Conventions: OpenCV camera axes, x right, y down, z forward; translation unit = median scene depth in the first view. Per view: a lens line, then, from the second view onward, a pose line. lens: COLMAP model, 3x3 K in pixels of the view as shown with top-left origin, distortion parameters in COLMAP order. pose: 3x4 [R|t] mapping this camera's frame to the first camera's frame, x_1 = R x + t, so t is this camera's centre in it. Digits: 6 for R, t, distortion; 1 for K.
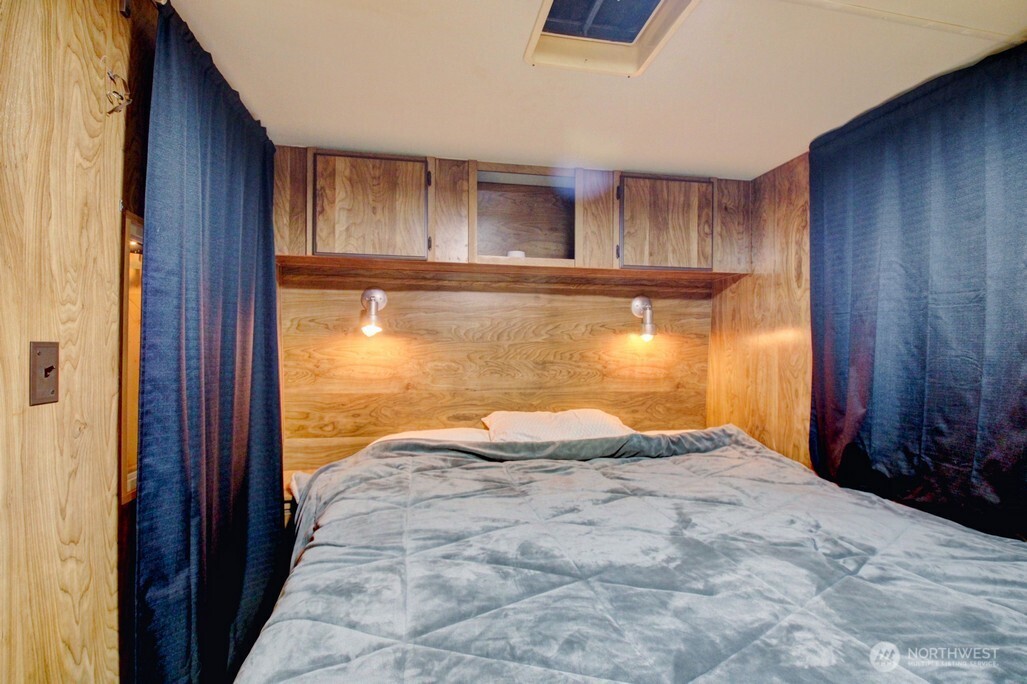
lens RADIAL K [[481.9, 0, 503.9], [0, 481.9, 349.4], [0, 0, 1]] dist [0.011496, -0.025468]
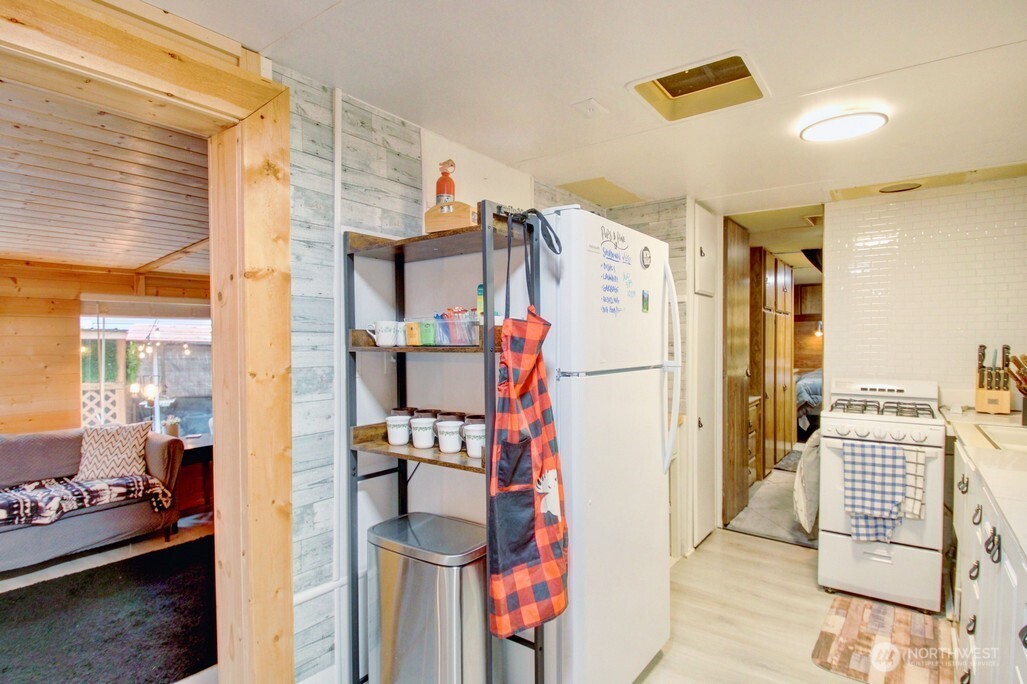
lens RADIAL K [[537.0, 0, 492.3], [0, 537.0, 347.4], [0, 0, 1]] dist [0.003638, -0.025993]
pose [[0.670381, -0.001570, -0.742016, 0.888697], [0.022861, 0.999567, 0.018540, -0.067021], [0.741665, -0.029392, 0.670126, -2.923329]]
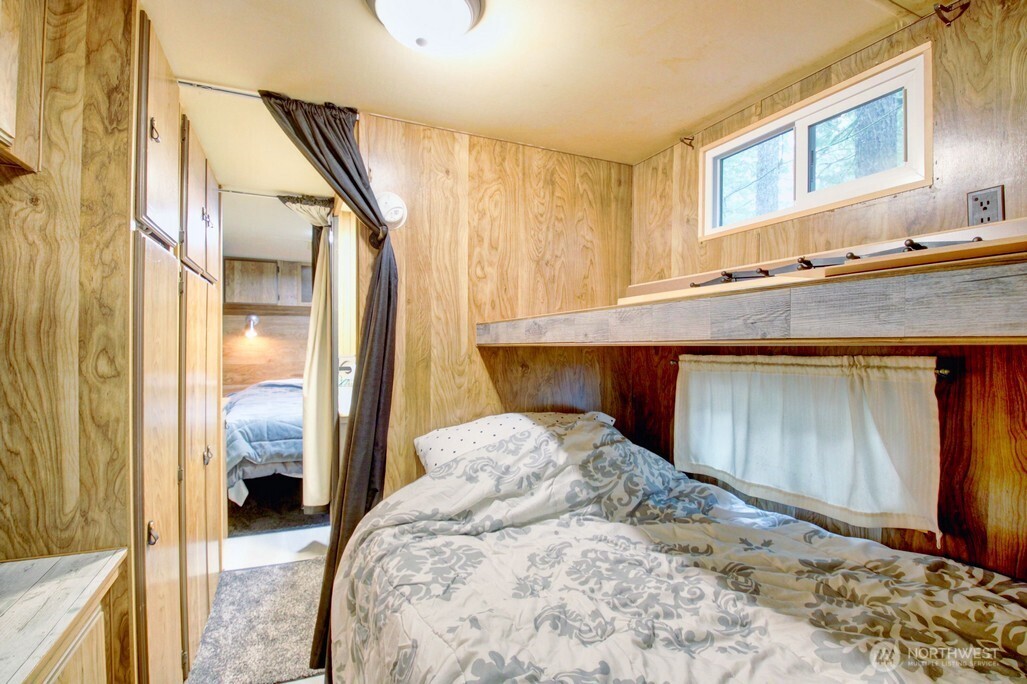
lens RADIAL K [[481.9, 0, 503.9], [0, 481.9, 349.4], [0, 0, 1]] dist [0.011496, -0.025468]
pose [[0.972139, -0.004254, 0.234366, 0.314407], [-0.002228, 0.999622, 0.027384, -0.034565], [-0.234394, -0.027144, 0.971763, -1.347415]]
